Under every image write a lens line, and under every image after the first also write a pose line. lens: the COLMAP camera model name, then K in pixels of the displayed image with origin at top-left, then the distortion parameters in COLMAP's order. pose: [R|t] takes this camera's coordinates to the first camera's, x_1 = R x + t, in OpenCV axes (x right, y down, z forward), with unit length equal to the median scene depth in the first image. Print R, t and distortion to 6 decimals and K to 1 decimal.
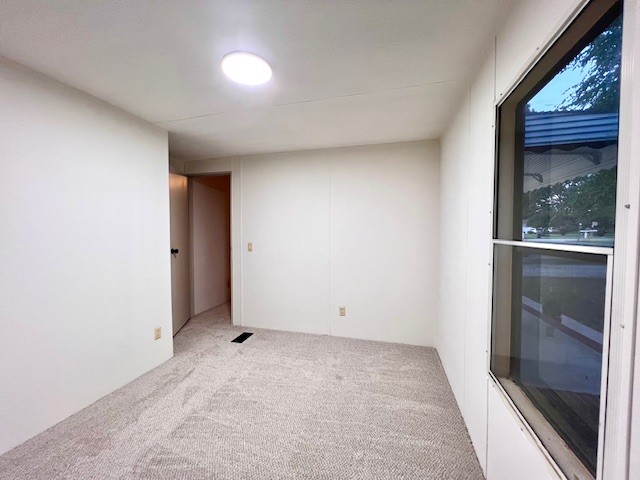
lens RADIAL K [[253.6, 0, 319.9], [0, 253.6, 241.3], [0, 0, 1]] dist [0.000188, 0.000221]
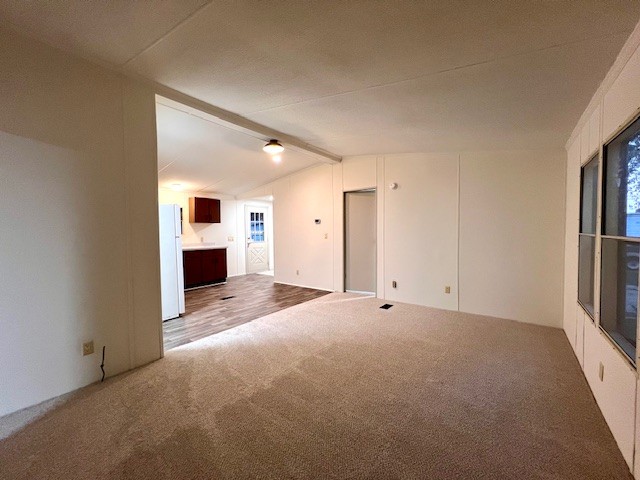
lens RADIAL K [[253.6, 0, 321.6], [0, 253.6, 236.9], [0, 0, 1]] dist [0.000188, 0.000221]
pose [[0.931208, 0.003450, -0.364473, -0.277288], [-0.009865, 0.999827, -0.015739, 0.042253], [0.364356, 0.018252, 0.931081, -0.936275]]
